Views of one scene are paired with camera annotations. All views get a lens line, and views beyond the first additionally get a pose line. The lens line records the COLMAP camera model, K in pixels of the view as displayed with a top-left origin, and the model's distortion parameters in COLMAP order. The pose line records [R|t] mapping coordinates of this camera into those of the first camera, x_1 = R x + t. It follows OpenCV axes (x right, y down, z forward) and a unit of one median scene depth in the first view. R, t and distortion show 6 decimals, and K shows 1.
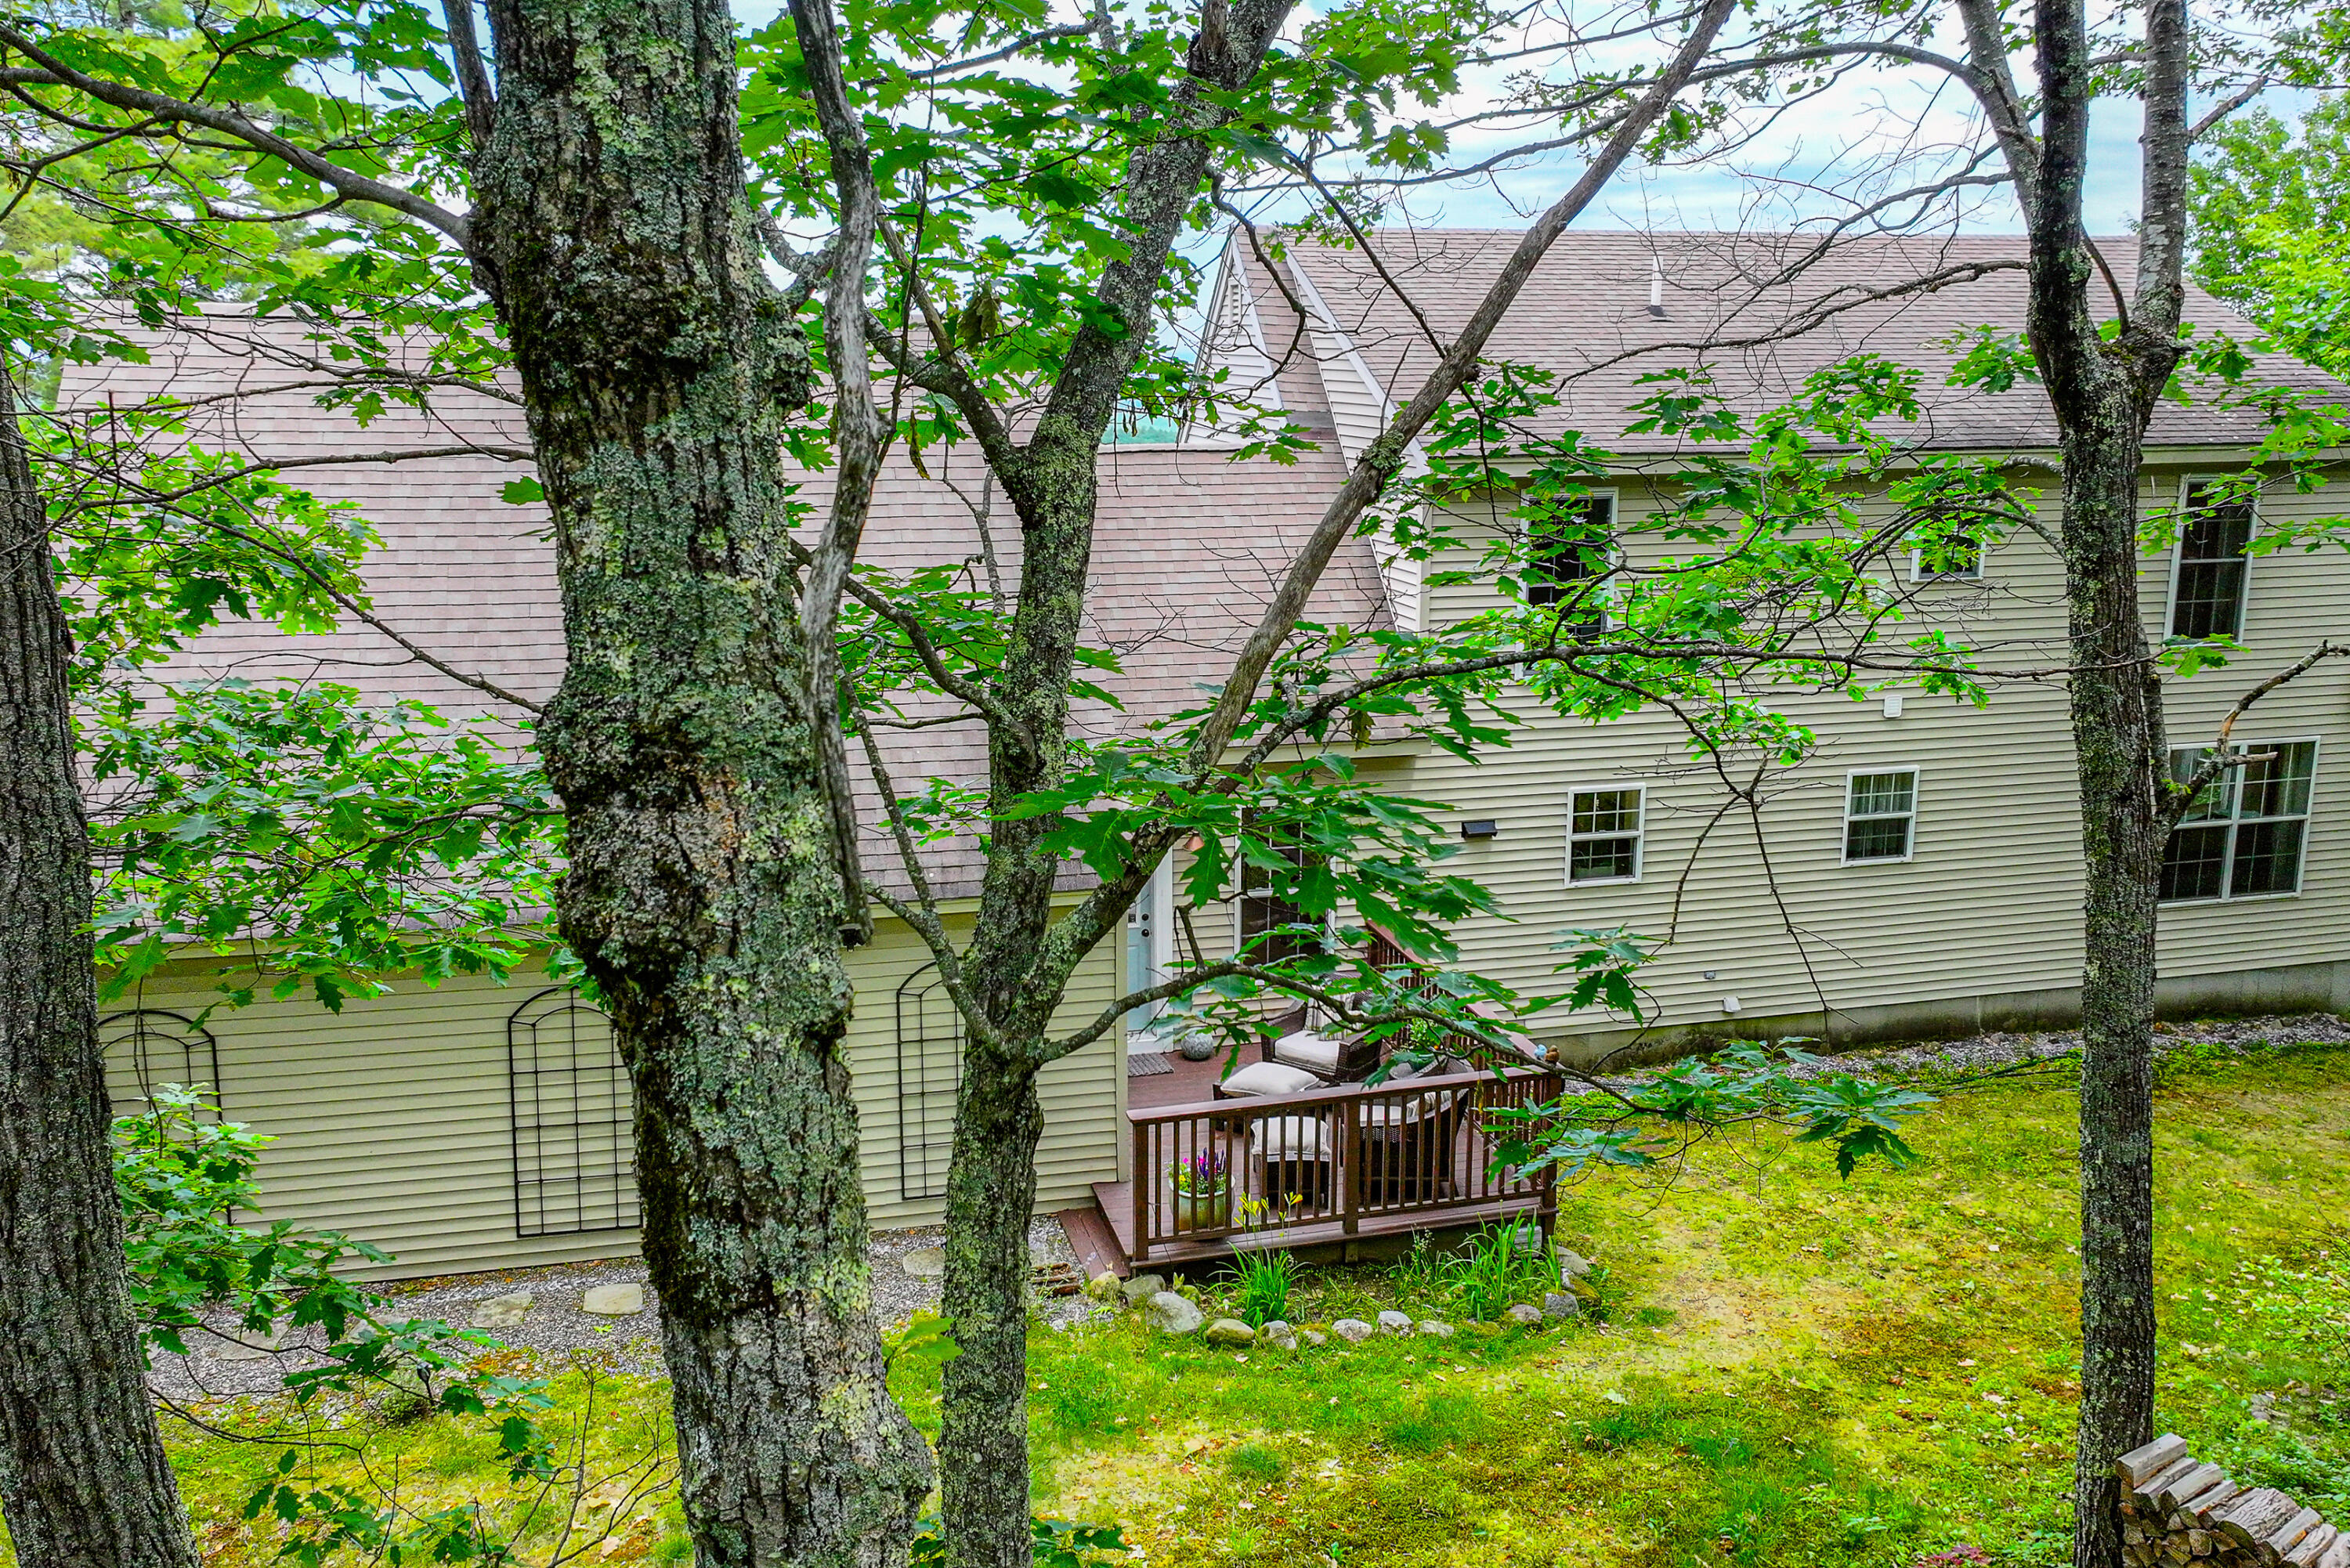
lens RADIAL K [[1983.9, 0, 1165.2], [0, 1983.9, 780.1], [0, 0, 1]] dist [0.003453, -0.022083]
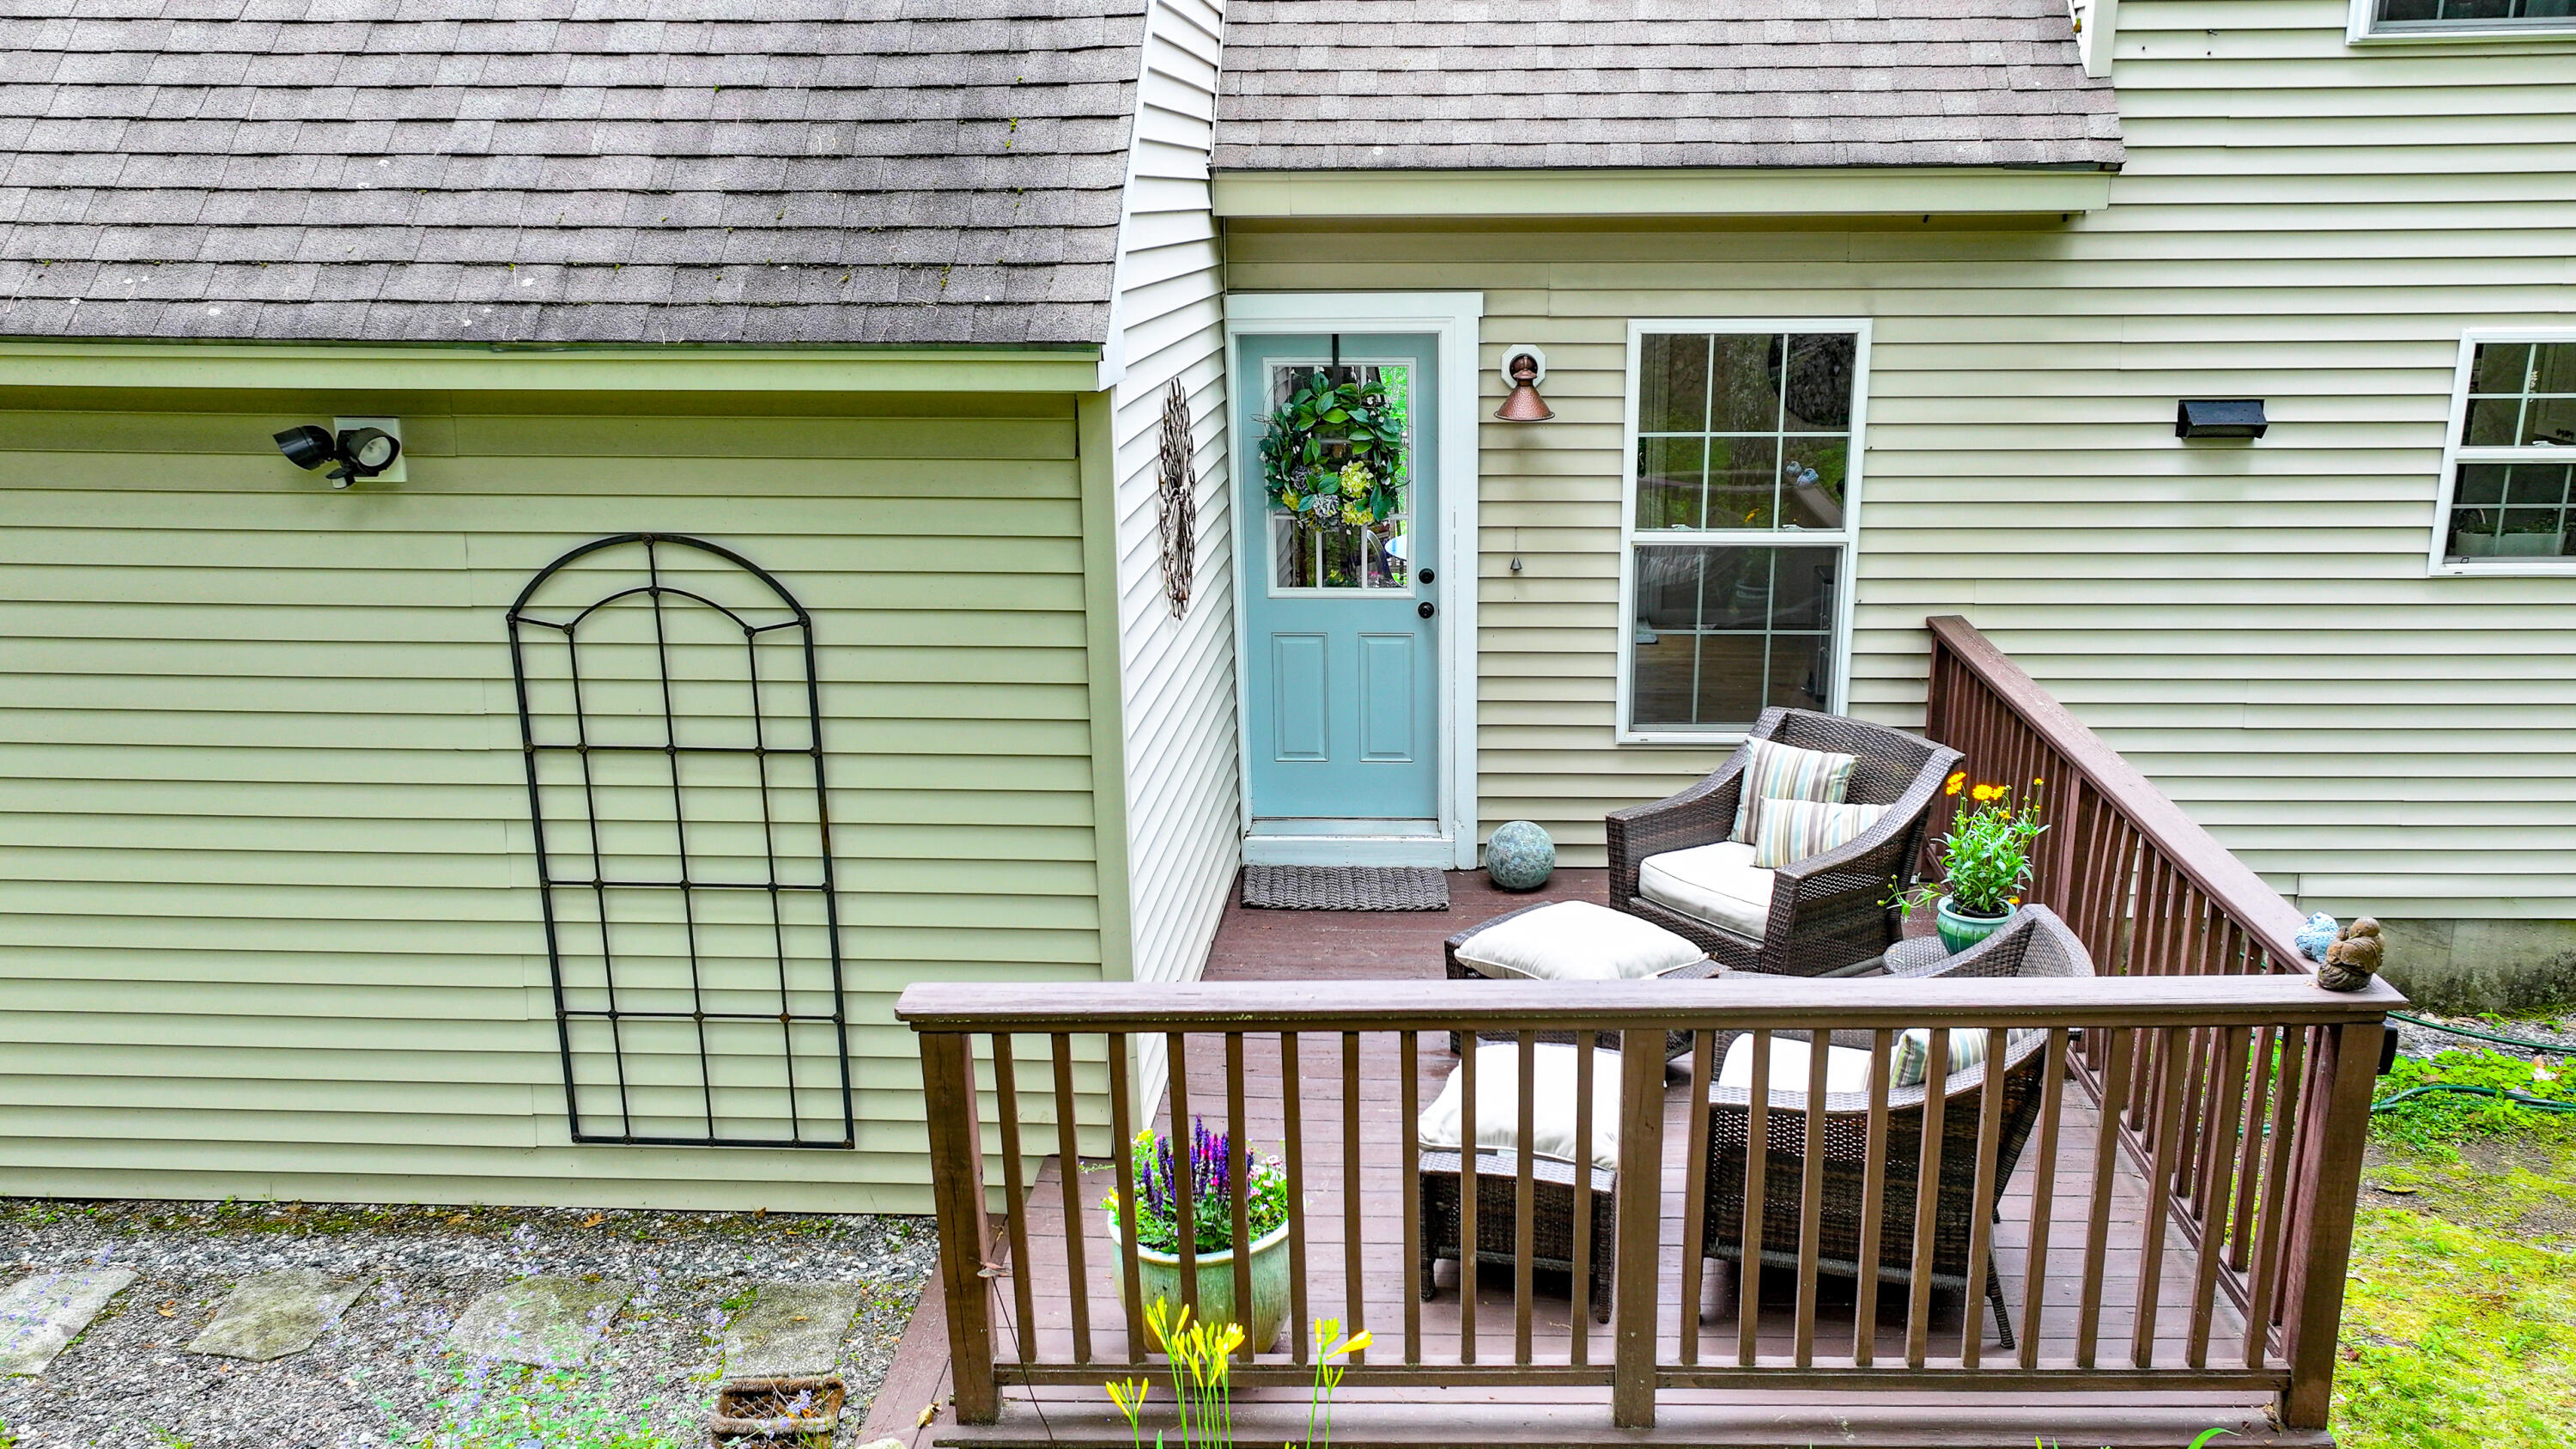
lens RADIAL K [[1985.7, 0, 1378.5], [0, 1985.7, 764.5], [0, 0, 1]] dist [0.004277, 0.004695]
pose [[0.960155, 0.074844, -0.269258, 0.118687], [-0.056881, 0.995641, 0.073921, 0.087562], [0.273617, -0.055660, 0.960227, 0.605687]]
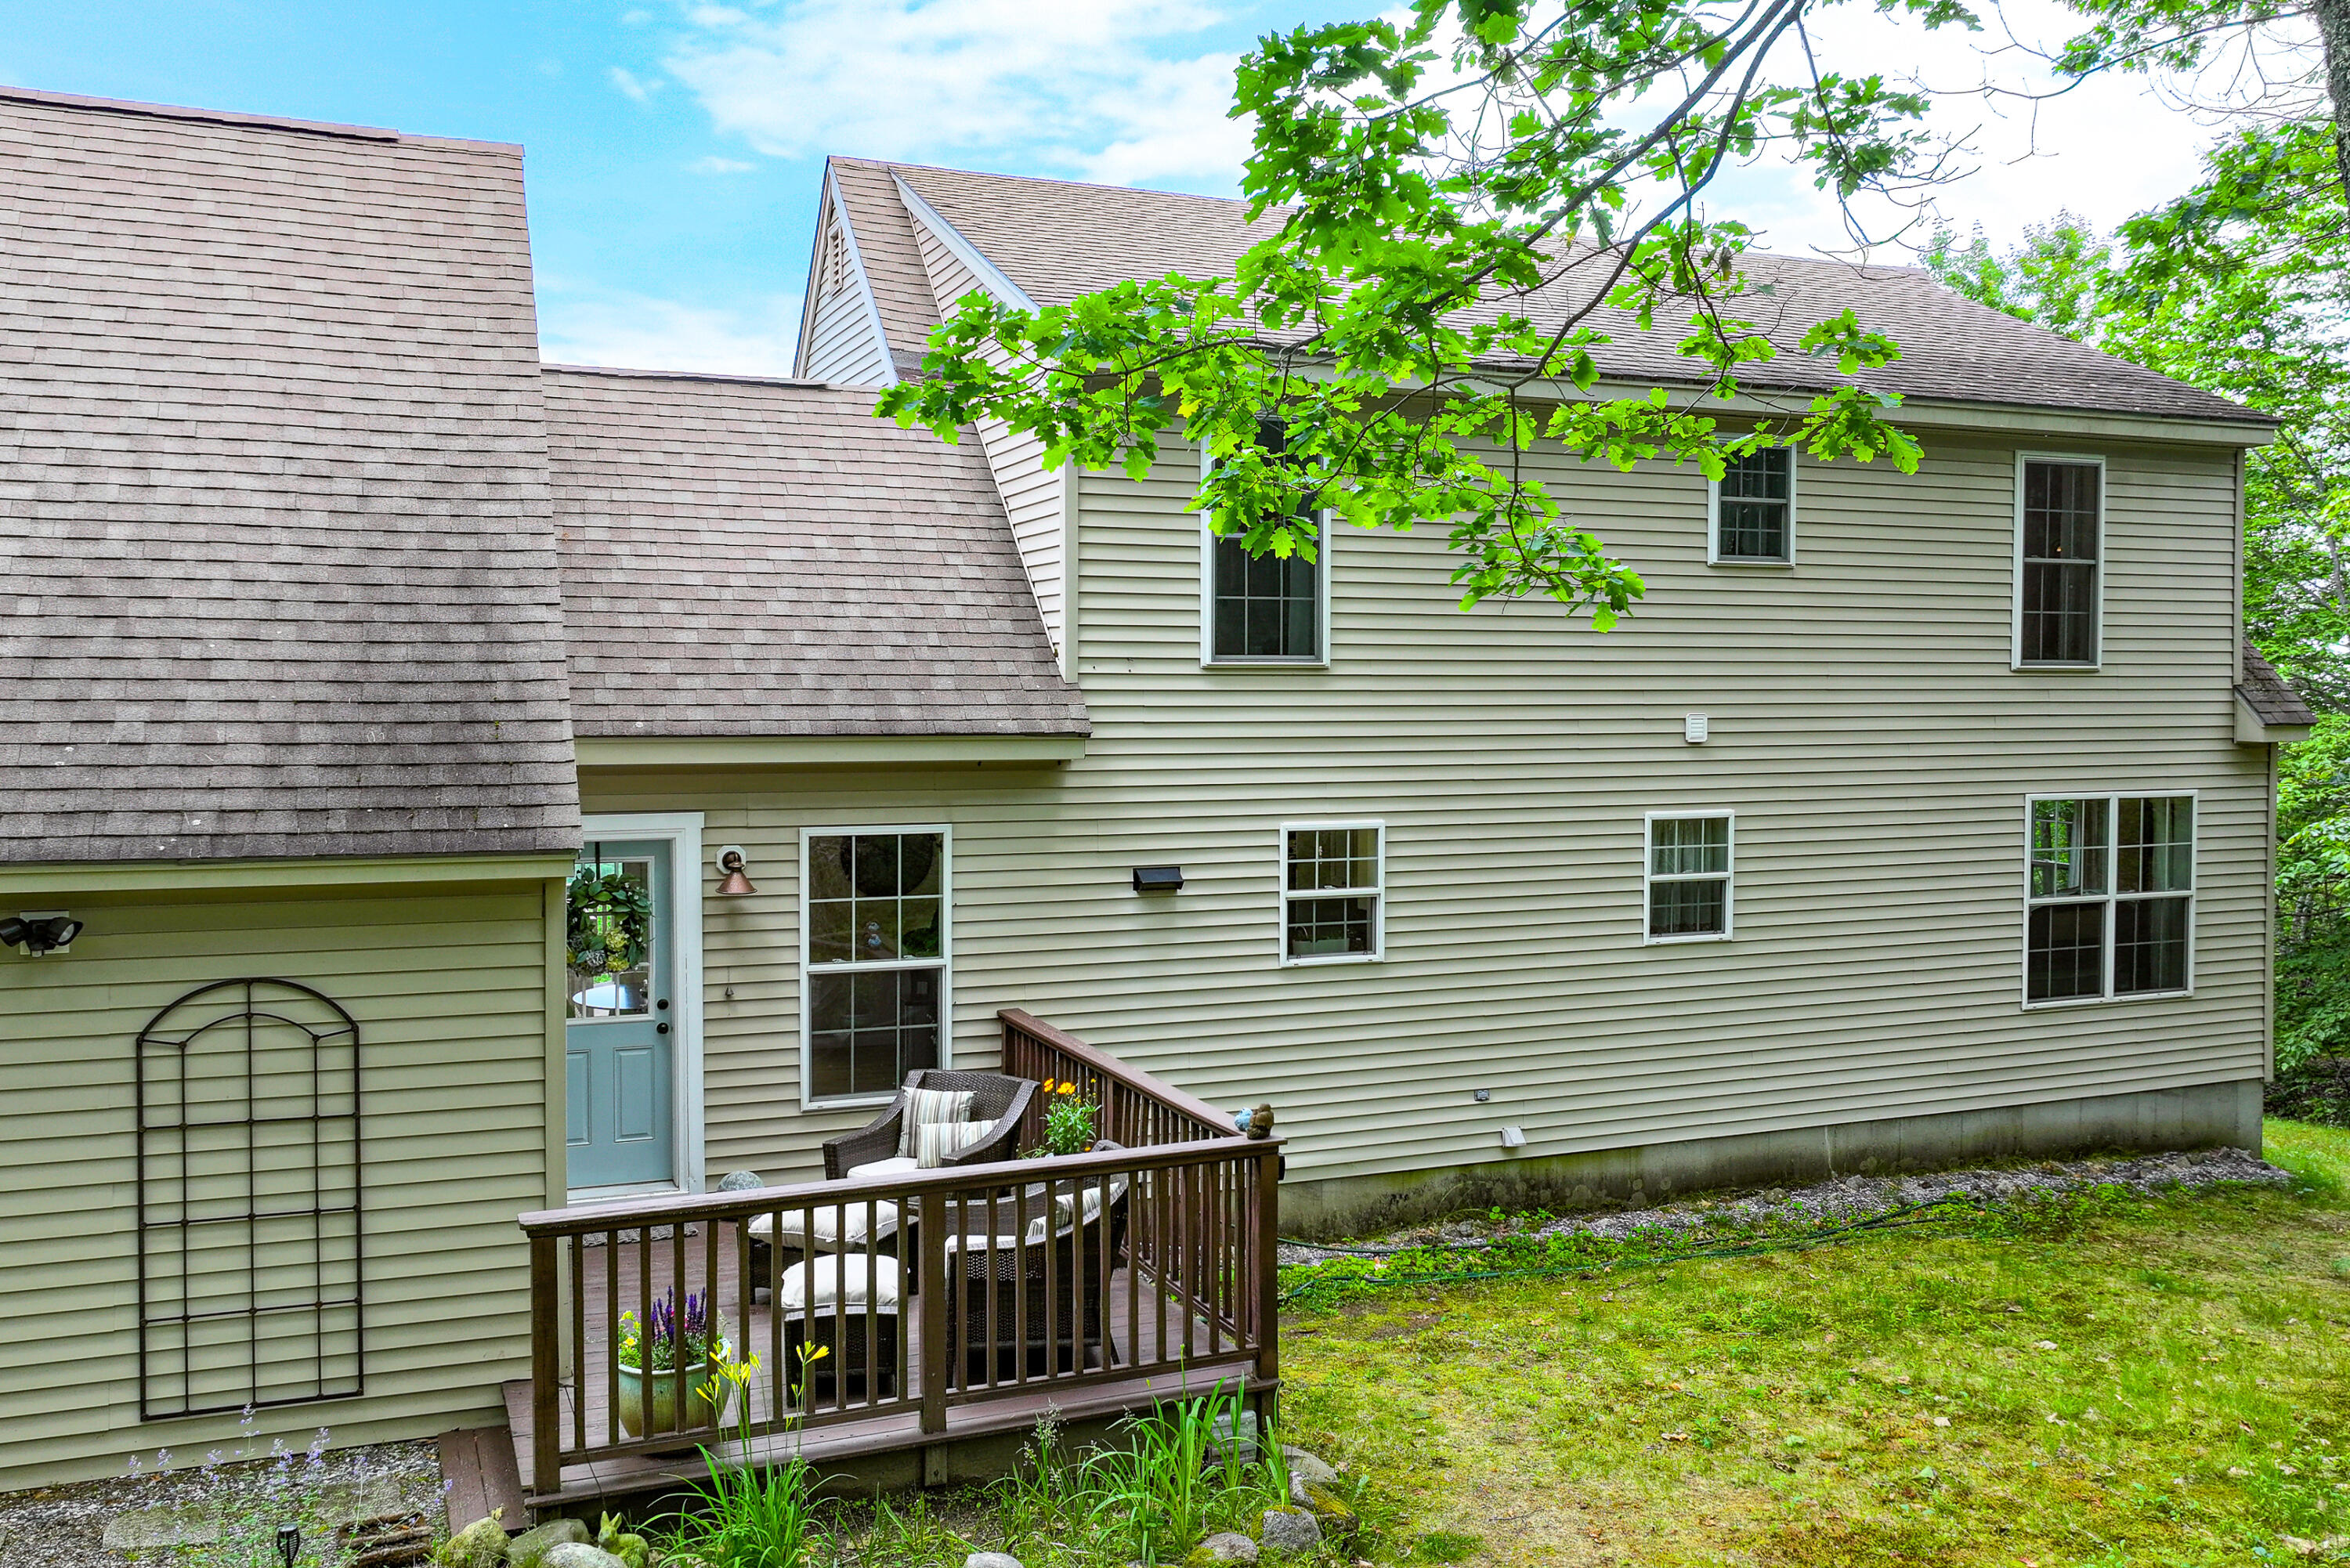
lens RADIAL K [[1983.9, 0, 1179.5], [0, 1983.9, 778.0], [0, 0, 1]] dist [0.003453, -0.022083]
pose [[0.989504, -0.003745, 0.144459, 0.072644], [0.028863, 0.984643, -0.172177, 0.125673], [-0.141596, 0.174539, 0.974416, 0.344781]]
